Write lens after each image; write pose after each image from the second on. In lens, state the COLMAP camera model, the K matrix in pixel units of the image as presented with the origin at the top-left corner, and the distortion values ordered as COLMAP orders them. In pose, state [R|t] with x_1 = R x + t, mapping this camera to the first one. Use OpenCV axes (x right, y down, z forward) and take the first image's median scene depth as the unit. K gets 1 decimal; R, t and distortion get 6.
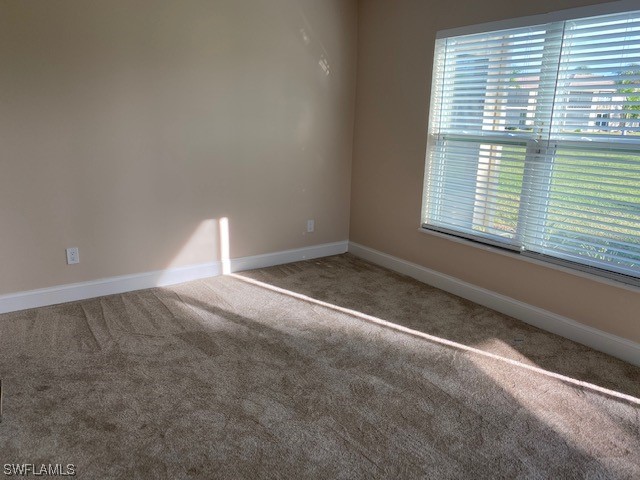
lens RADIAL K [[488.5, 0, 315.2], [0, 488.5, 237.7], [0, 0, 1]] dist [0.003169, -0.000612]
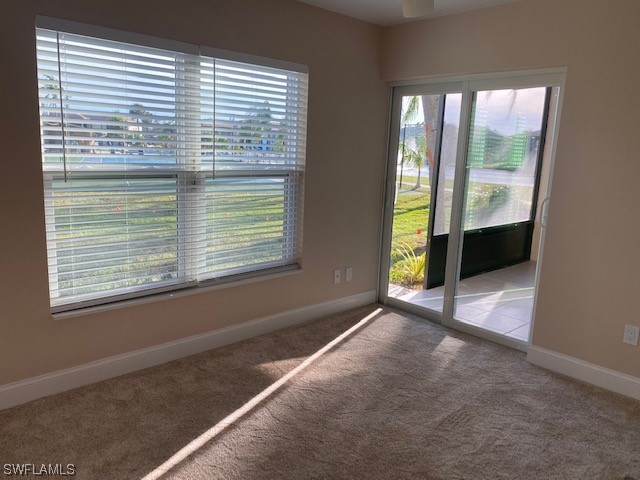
lens RADIAL K [[488.5, 0, 315.2], [0, 488.5, 237.7], [0, 0, 1]] dist [0.003169, -0.000612]
pose [[-0.149951, -0.197442, 0.968778, -0.565931], [0.217050, 0.949380, 0.227085, -0.244707], [-0.964574, 0.244325, -0.099506, 0.900066]]
